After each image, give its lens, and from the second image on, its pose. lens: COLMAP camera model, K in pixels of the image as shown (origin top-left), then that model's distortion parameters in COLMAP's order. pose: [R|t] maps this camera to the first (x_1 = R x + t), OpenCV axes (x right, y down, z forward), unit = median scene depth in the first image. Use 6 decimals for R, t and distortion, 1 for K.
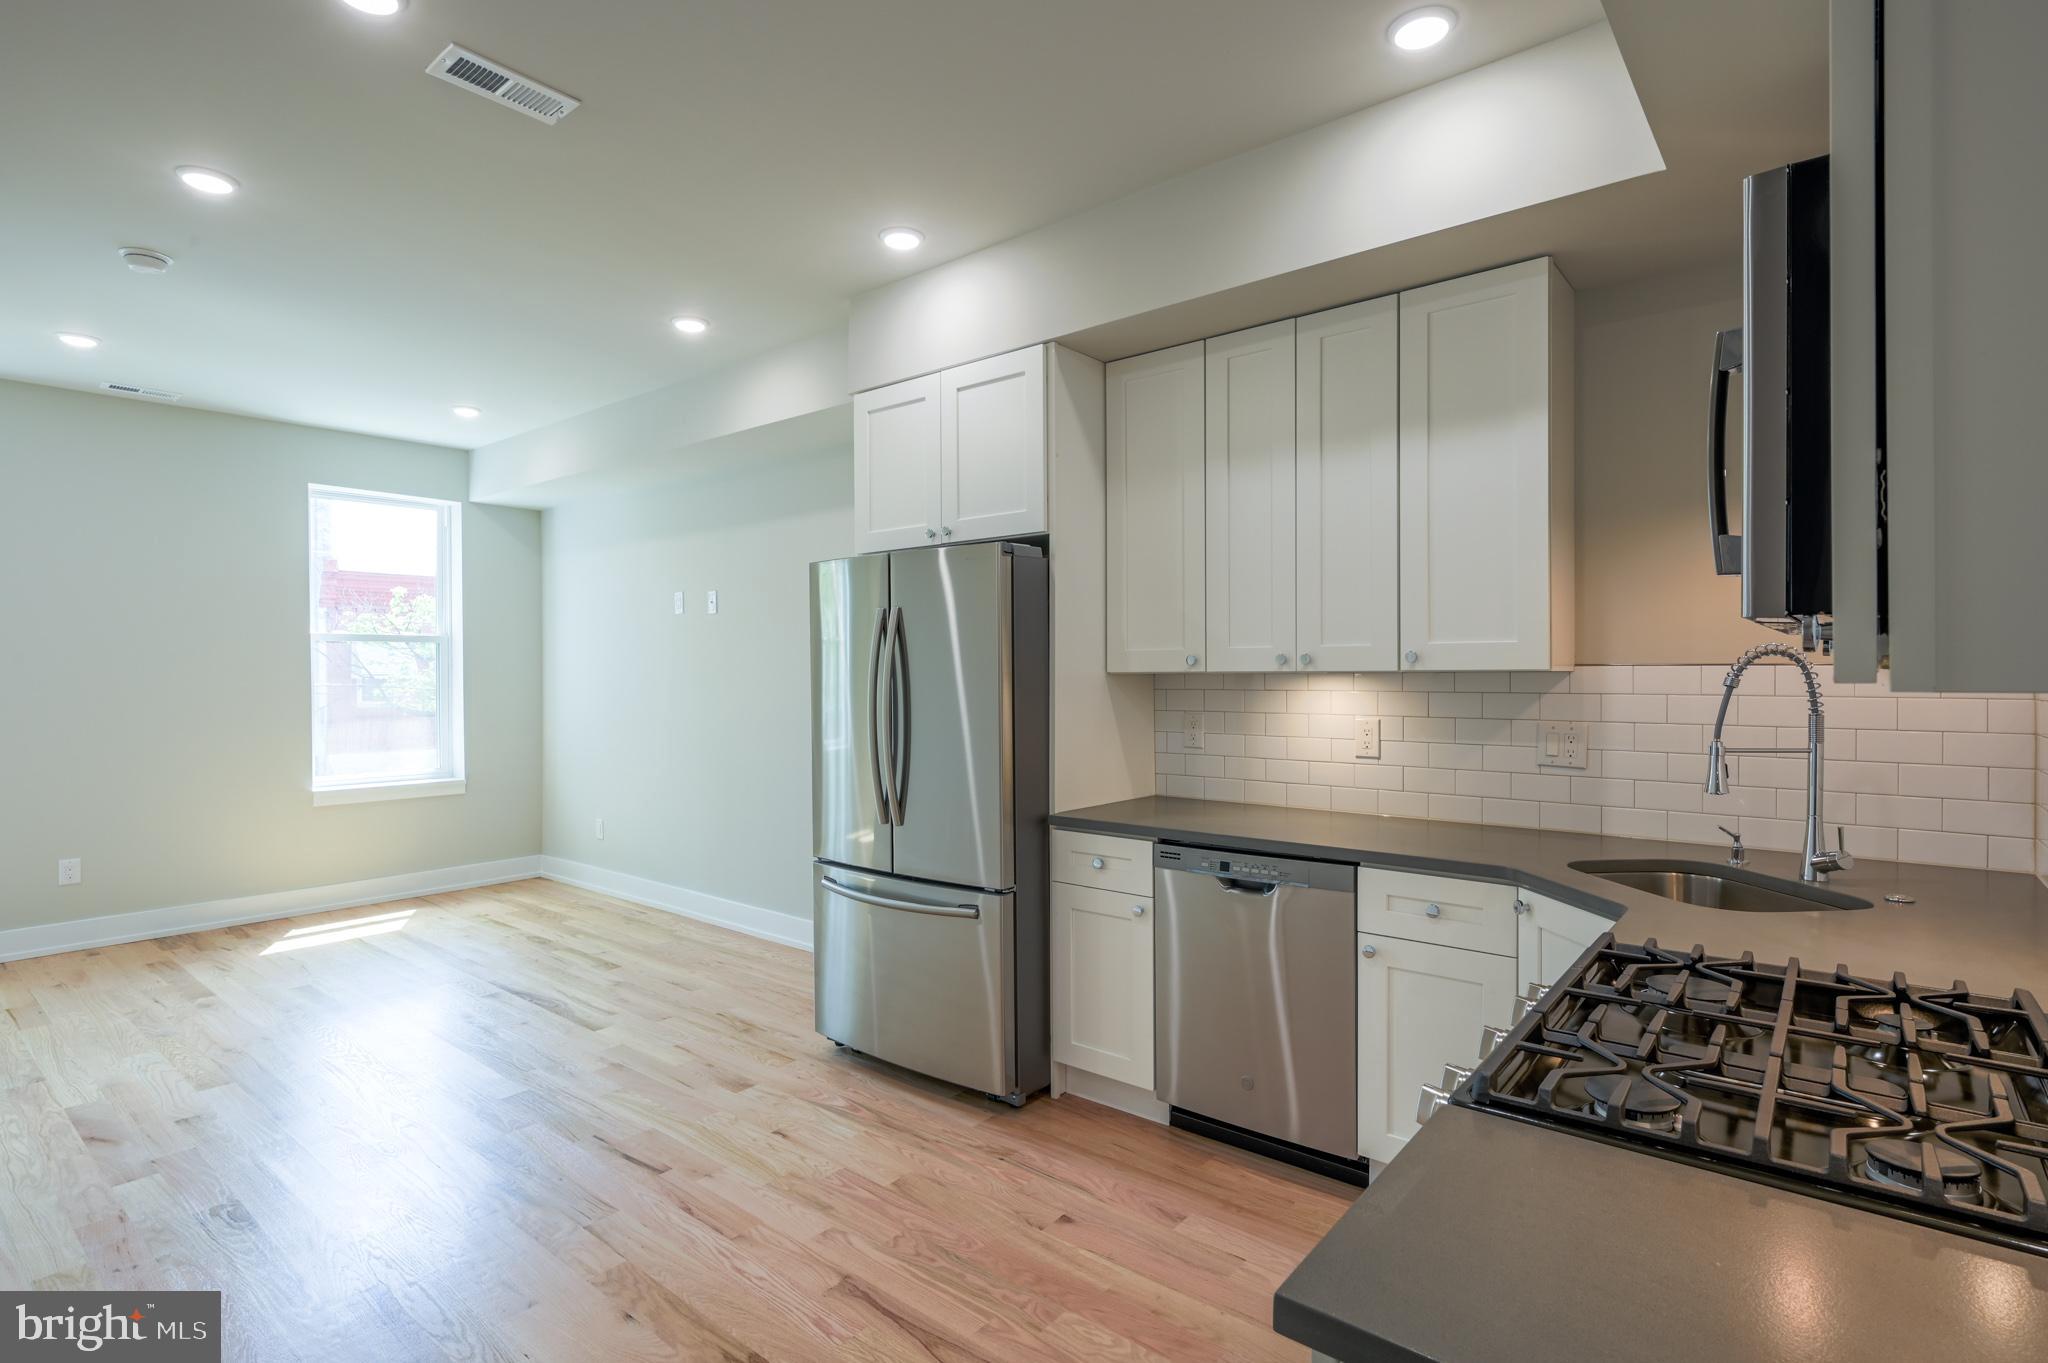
lens RADIAL K [[1014.1, 0, 1020.3], [0, 1014.1, 675.5], [0, 0, 1]] dist [0.000975, -0.000280]
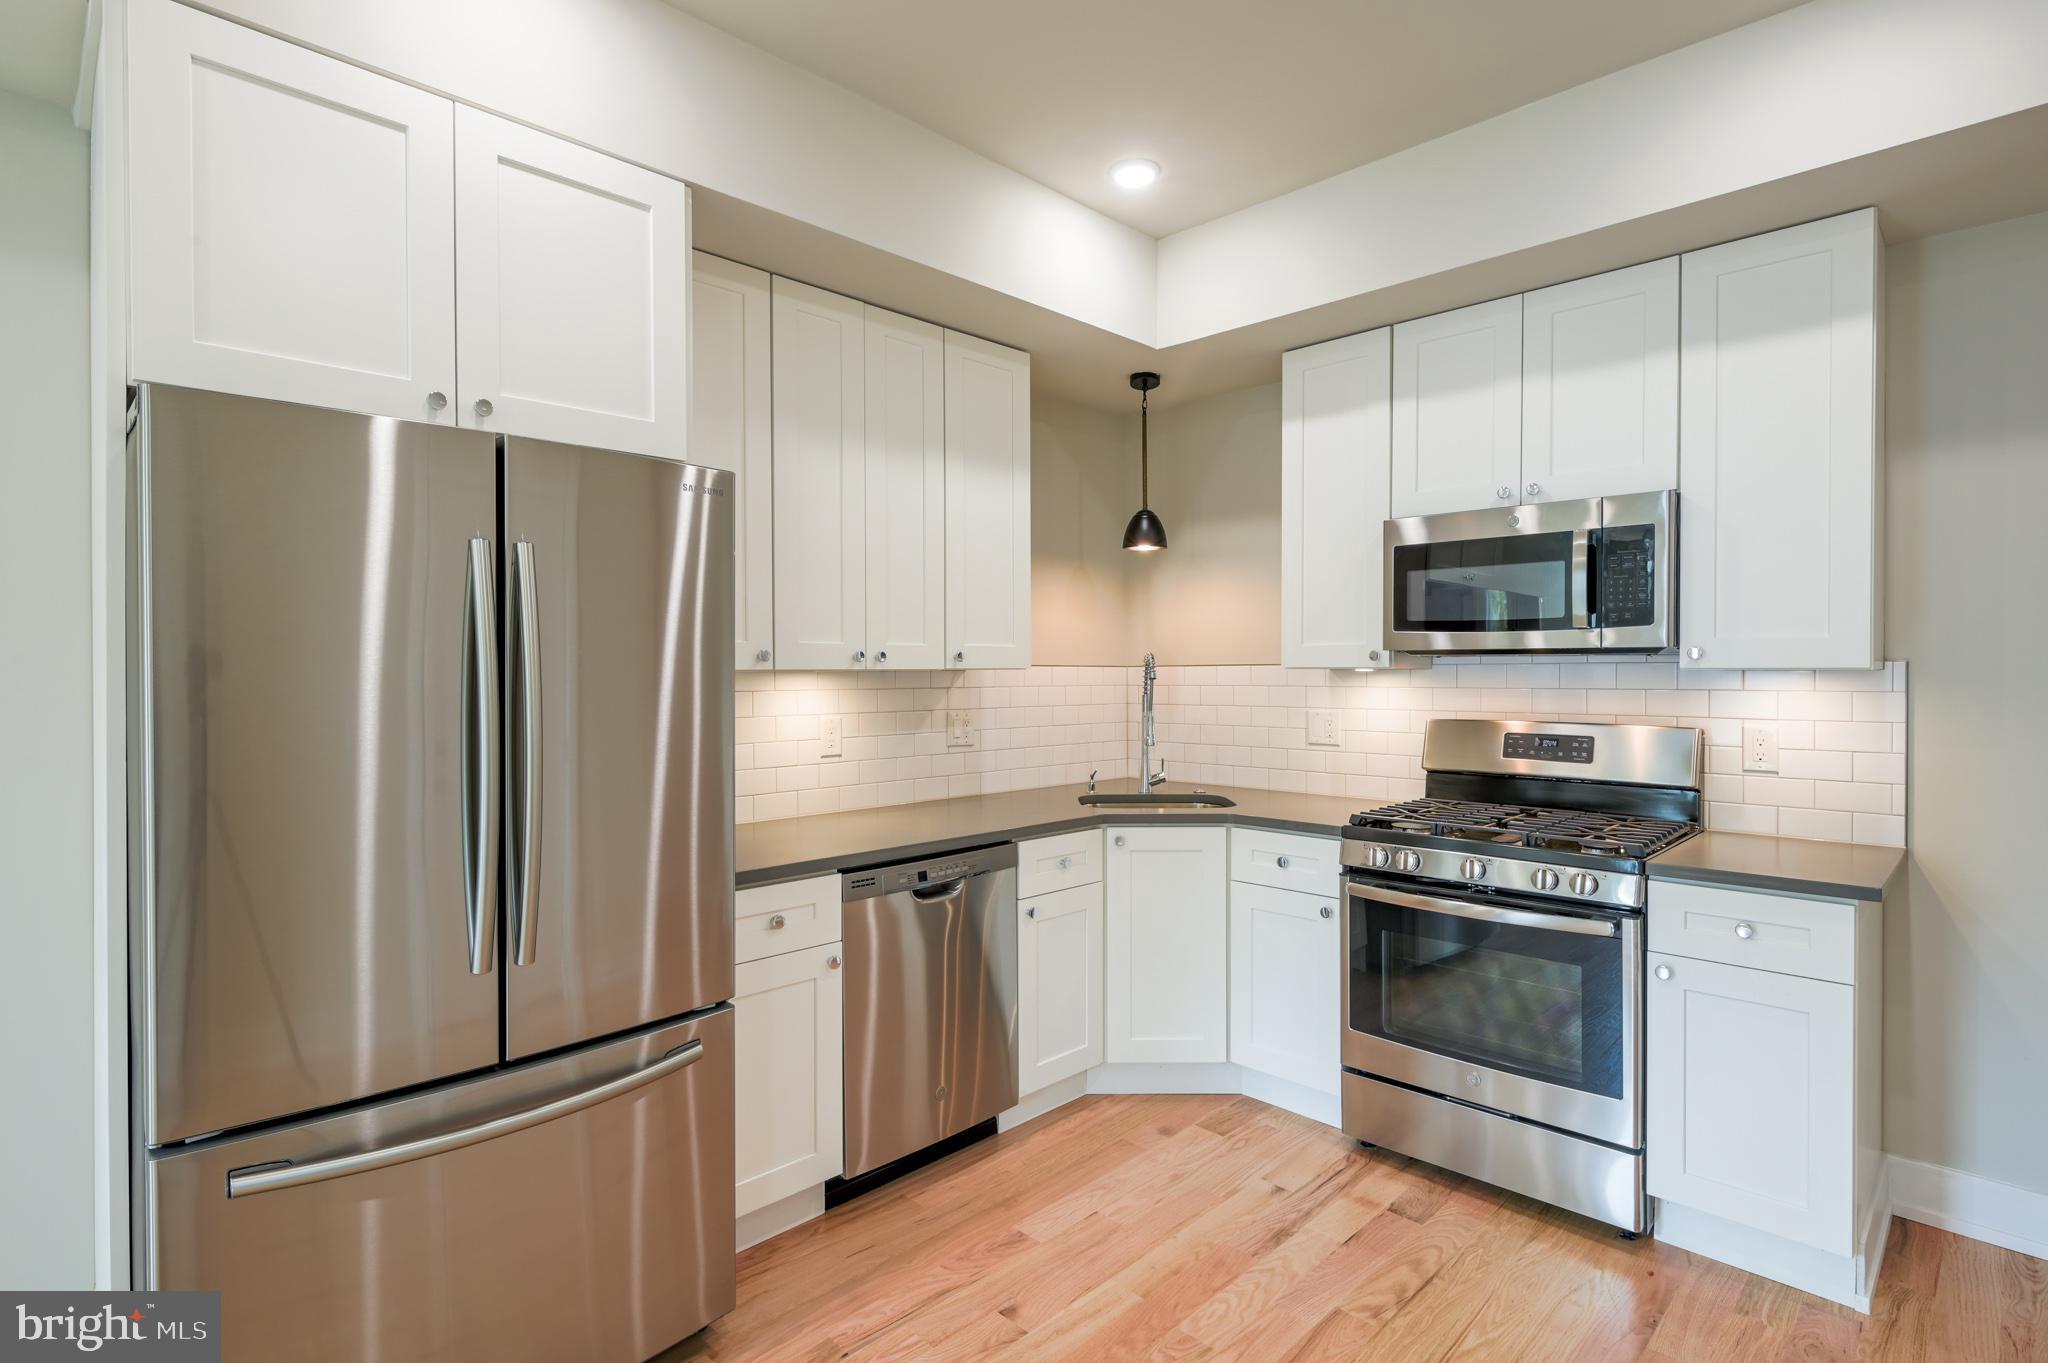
lens RADIAL K [[1014.1, 0, 1015.7], [0, 1014.1, 674.4], [0, 0, 1]] dist [0.000975, -0.000280]
pose [[0.090234, 0.000215, 0.995921, -0.426111], [0.009692, 0.999952, -0.001094, 0.002088], [-0.995873, 0.009751, 0.090228, 0.485860]]
